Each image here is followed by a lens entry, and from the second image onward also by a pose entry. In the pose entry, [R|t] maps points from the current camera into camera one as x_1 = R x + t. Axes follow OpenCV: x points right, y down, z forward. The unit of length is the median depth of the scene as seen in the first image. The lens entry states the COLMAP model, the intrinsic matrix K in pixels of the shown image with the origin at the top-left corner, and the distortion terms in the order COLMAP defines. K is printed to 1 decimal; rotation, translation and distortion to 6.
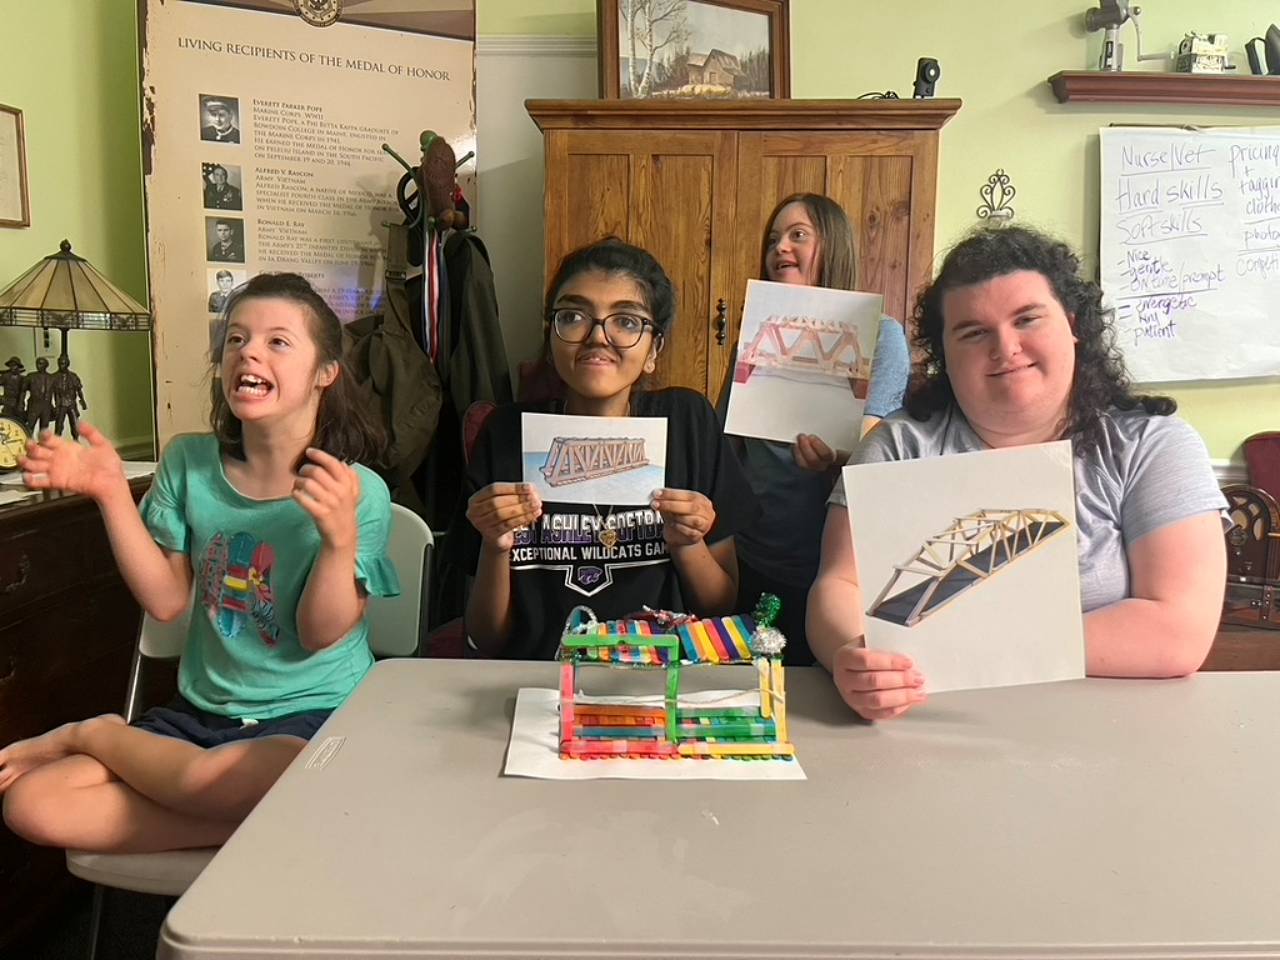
lens RADIAL K [[984.3, 0, 648.3], [0, 984.3, 477.3], [0, 0, 1]] dist [0.044124, -0.056939]
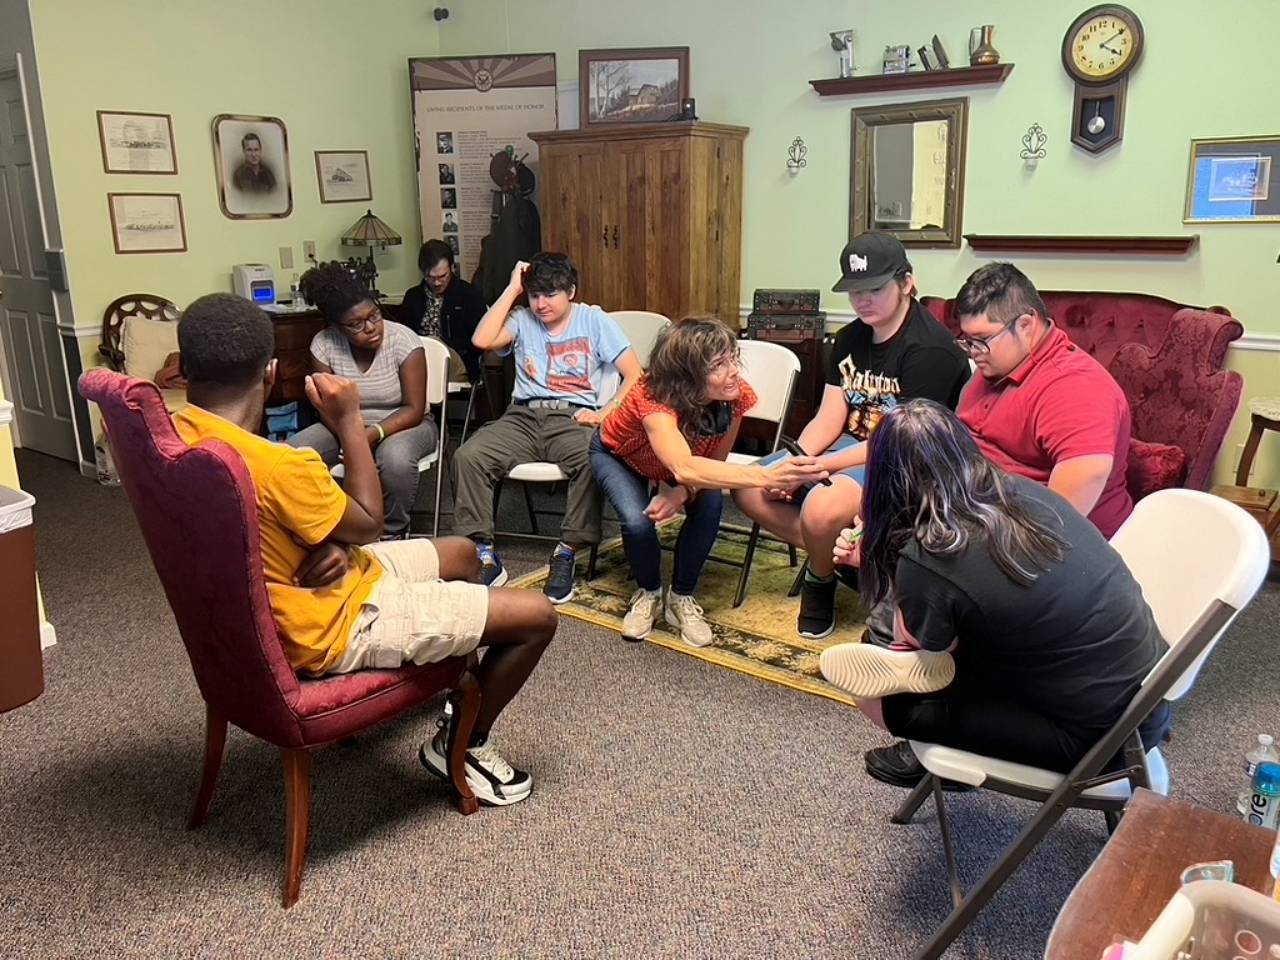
lens RADIAL K [[984.3, 0, 640.0], [0, 984.3, 482.5], [0, 0, 1]] dist [0.044124, -0.056939]
pose [[0.835973, 0.121986, -0.535040, 1.191632], [-0.043278, 0.986599, 0.157318, 0.020121], [0.547061, -0.108359, 0.830050, -0.667982]]
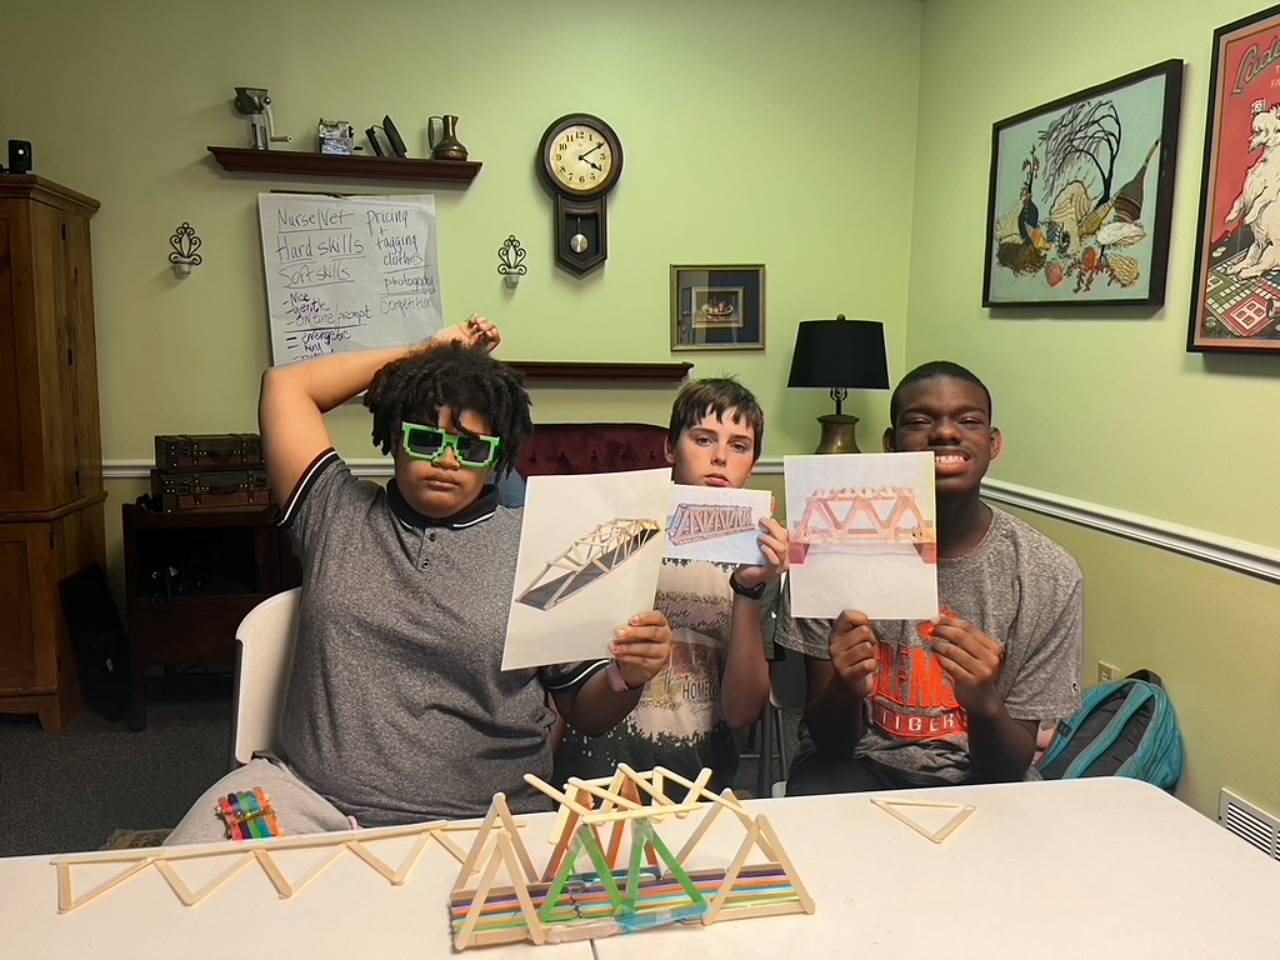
lens RADIAL K [[984.3, 0, 643.7], [0, 984.3, 469.3], [0, 0, 1]] dist [0.044124, -0.056939]
pose [[0.974352, -0.031926, 0.222755, 0.664540], [0.032566, 0.999469, 0.000800, 0.003691], [-0.222662, 0.006475, 0.974874, -0.310279]]
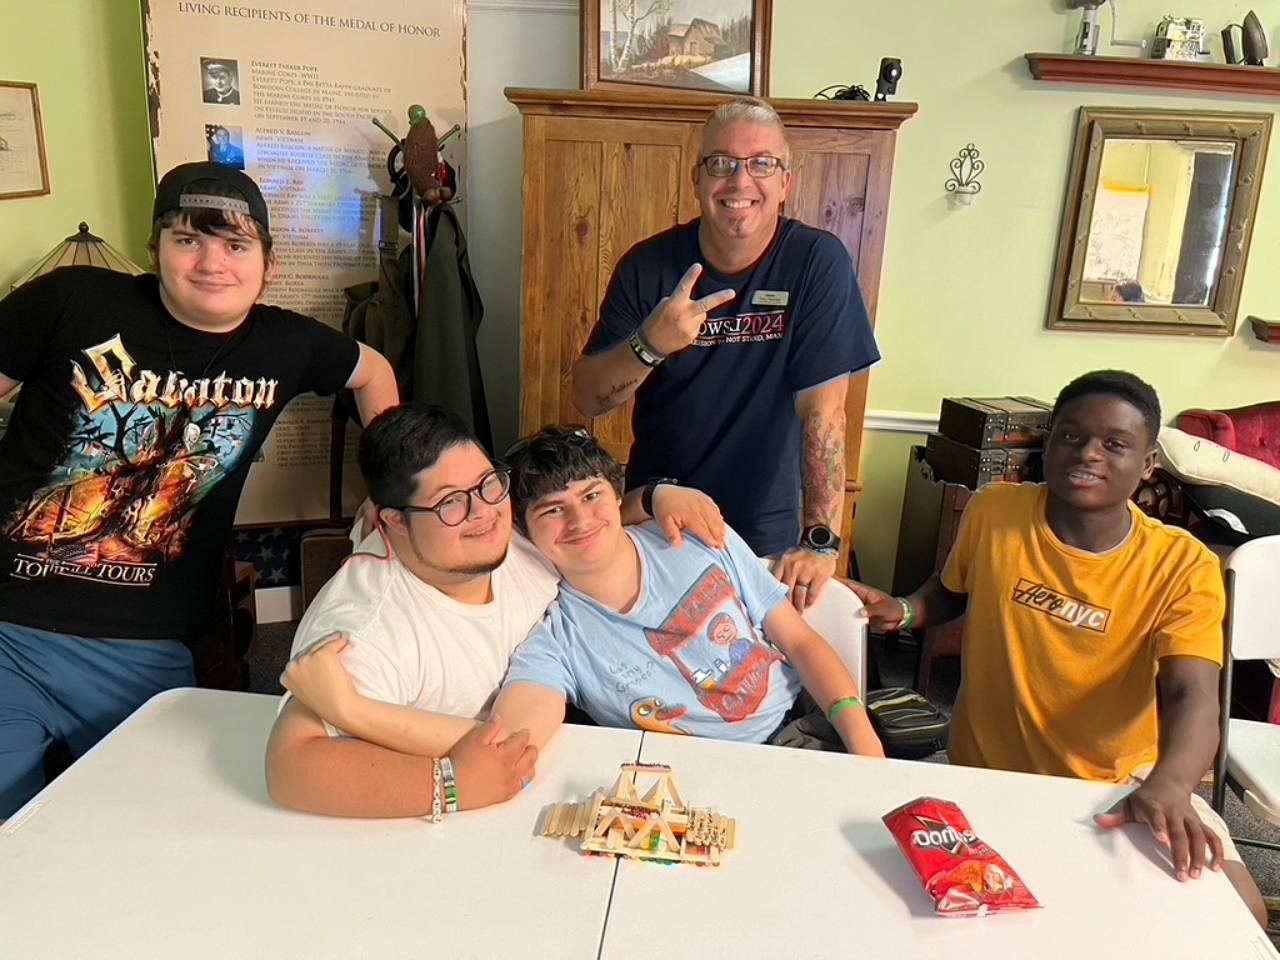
lens RADIAL K [[984.3, 0, 645.8], [0, 984.3, 485.9], [0, 0, 1]] dist [0.044124, -0.056939]
pose [[0.998795, 0.041376, -0.026405, 0.063533], [-0.036361, 0.985081, 0.168205, -0.130510], [0.032970, -0.167042, 0.985398, -0.093109]]
